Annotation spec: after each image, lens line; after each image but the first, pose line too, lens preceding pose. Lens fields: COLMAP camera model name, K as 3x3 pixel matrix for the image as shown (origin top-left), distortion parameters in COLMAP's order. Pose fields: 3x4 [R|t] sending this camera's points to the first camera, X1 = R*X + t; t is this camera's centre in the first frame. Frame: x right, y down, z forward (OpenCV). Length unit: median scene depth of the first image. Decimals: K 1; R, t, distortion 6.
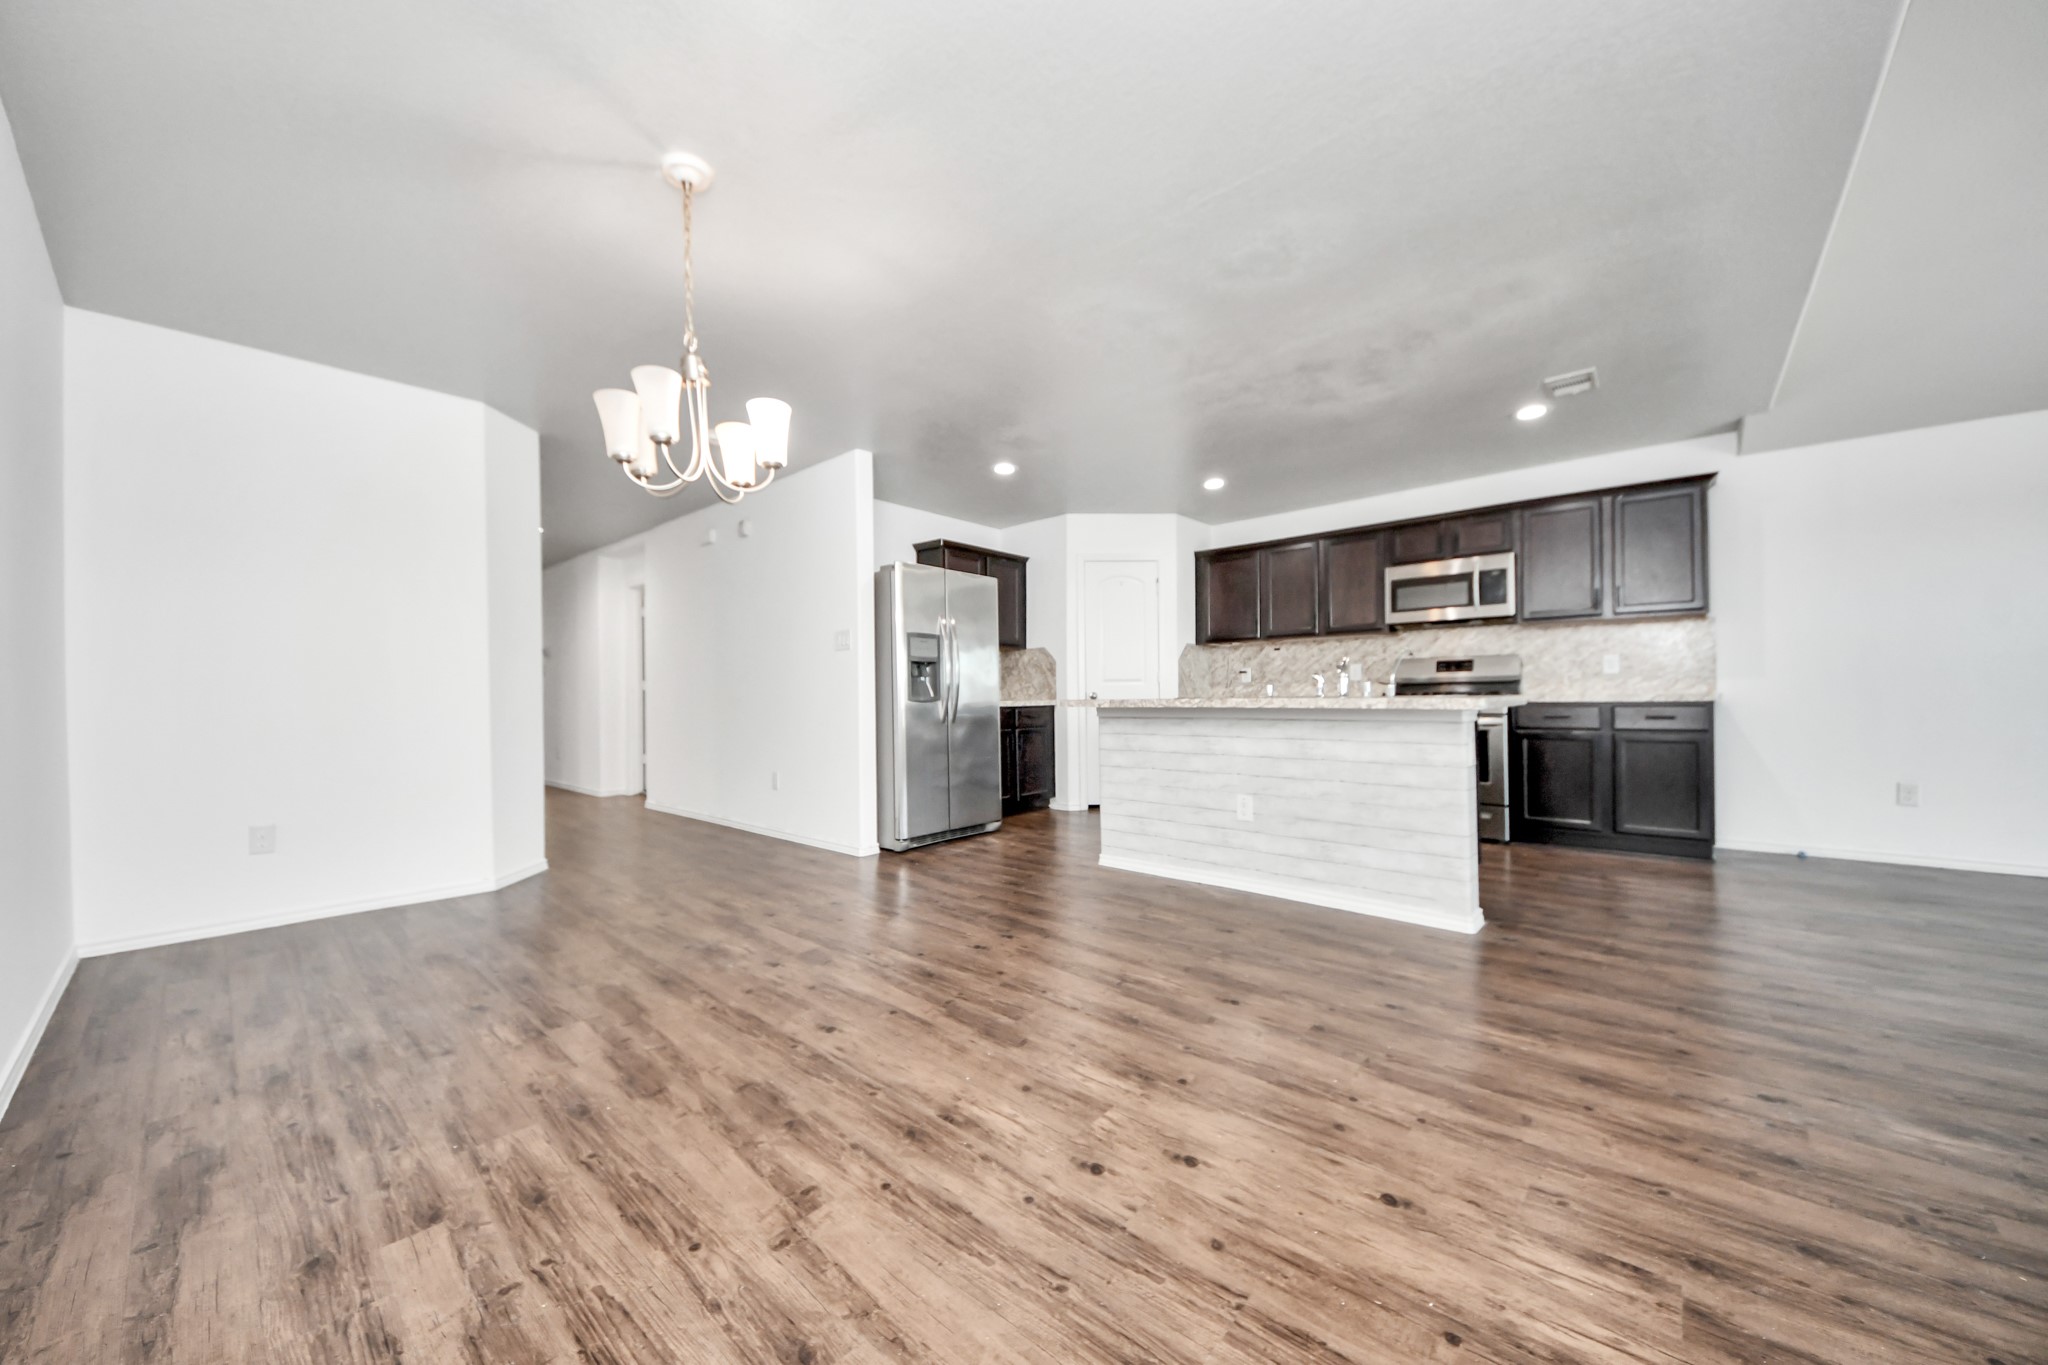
lens RADIAL K [[732.5, 0, 995.4], [0, 732.5, 696.7], [0, 0, 1]] dist [-0.023839, -0.000023]
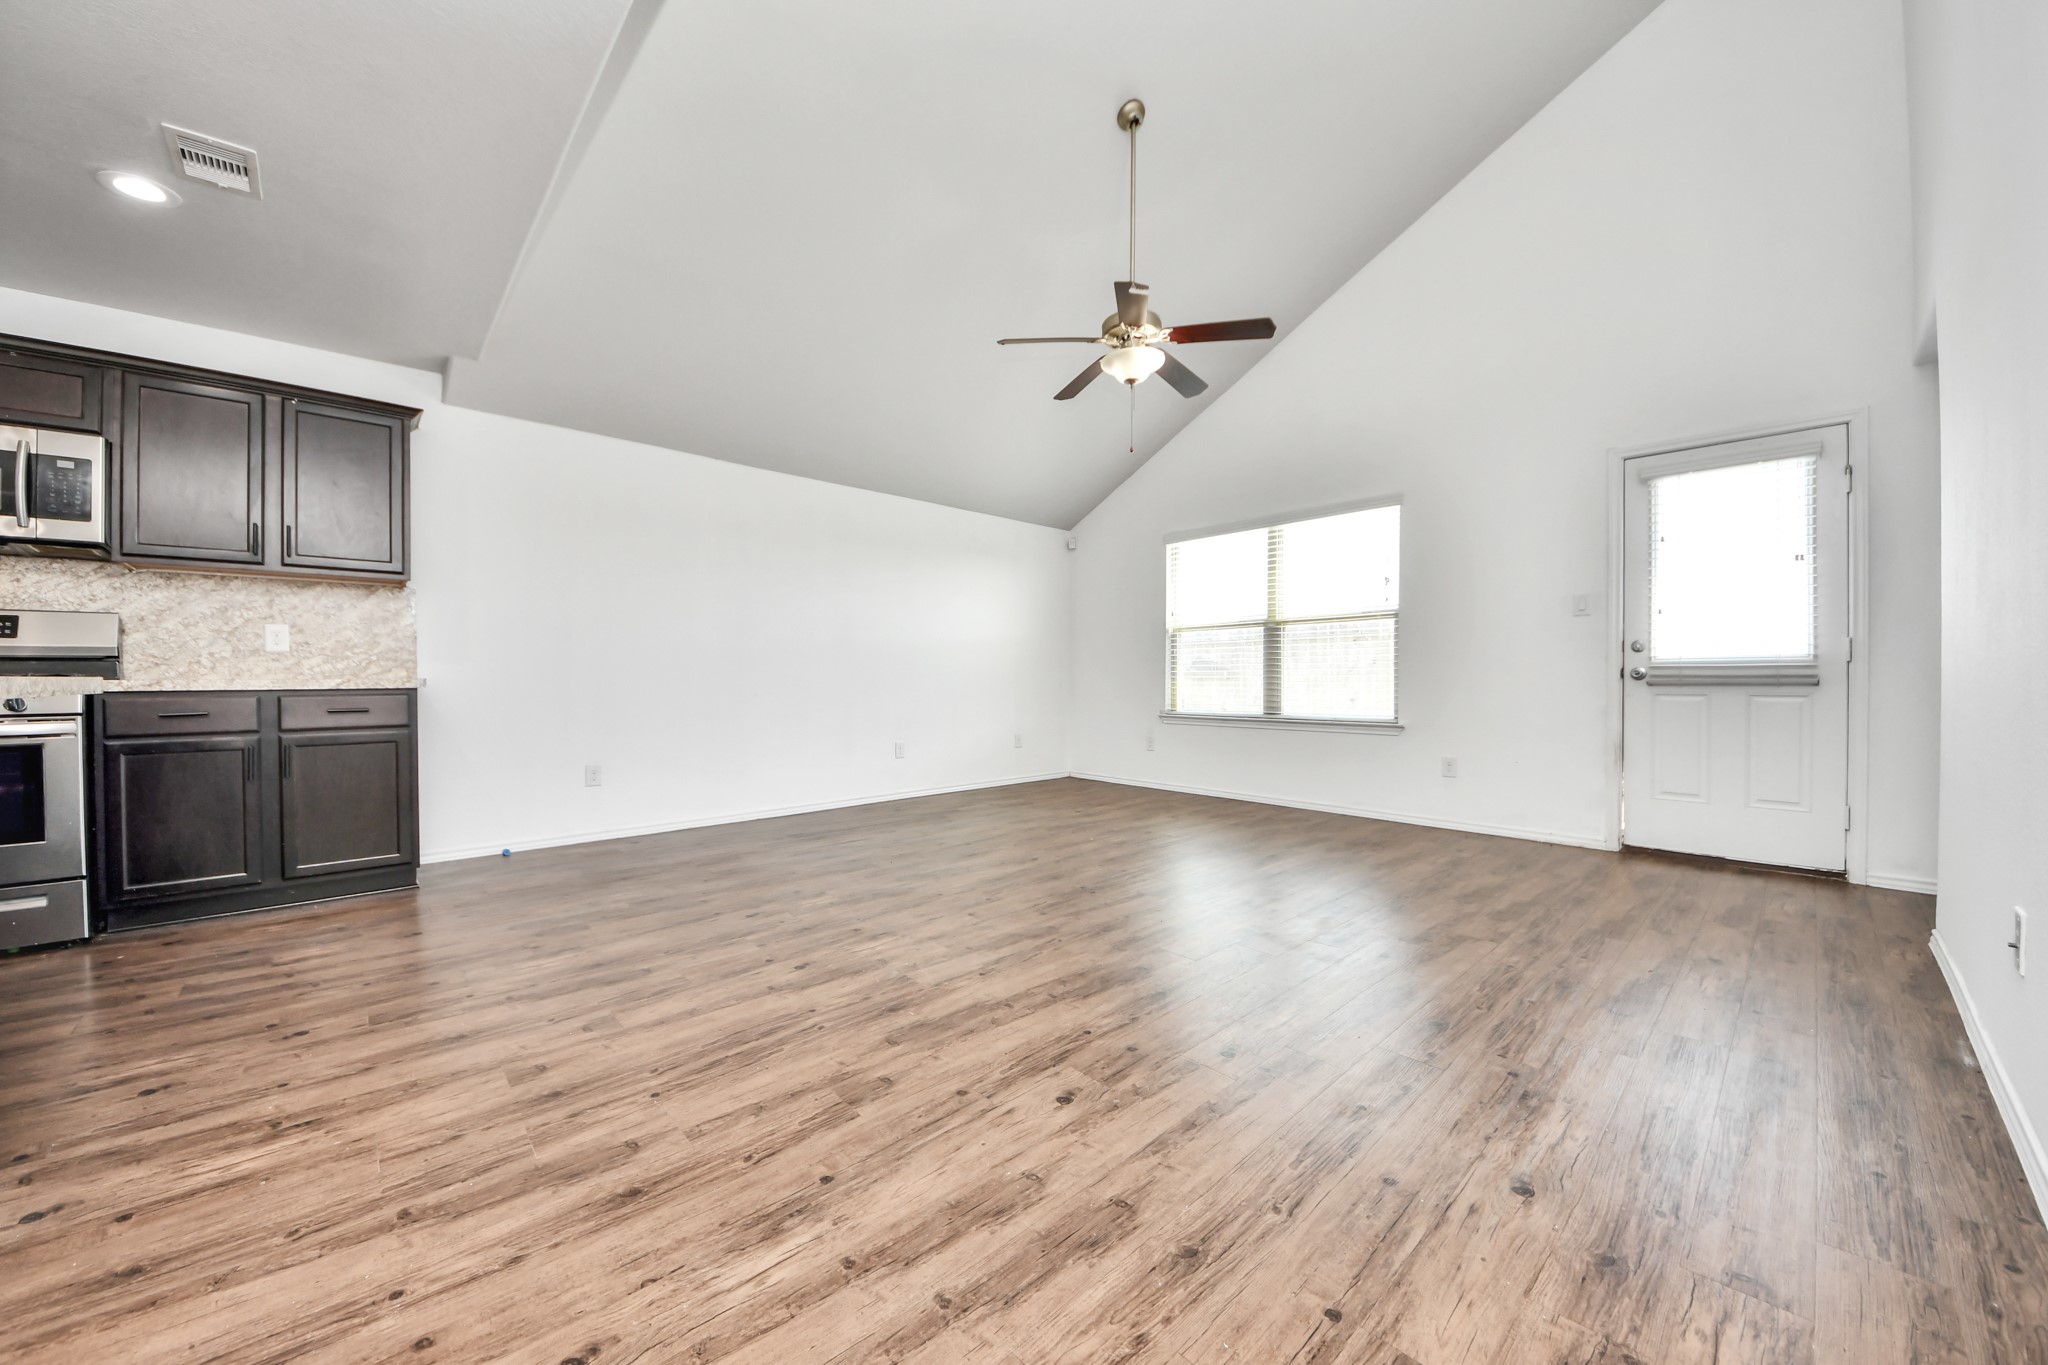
lens RADIAL K [[743.4, 0, 1013.6], [0, 743.4, 684.6], [0, 0, 1]] dist [0.015962, -0.013927]
pose [[0.089228, 0.006323, 0.995991, 0.193785], [0.004184, 0.999969, -0.006723, 0.009580], [-0.996002, 0.004767, 0.089199, 0.218123]]
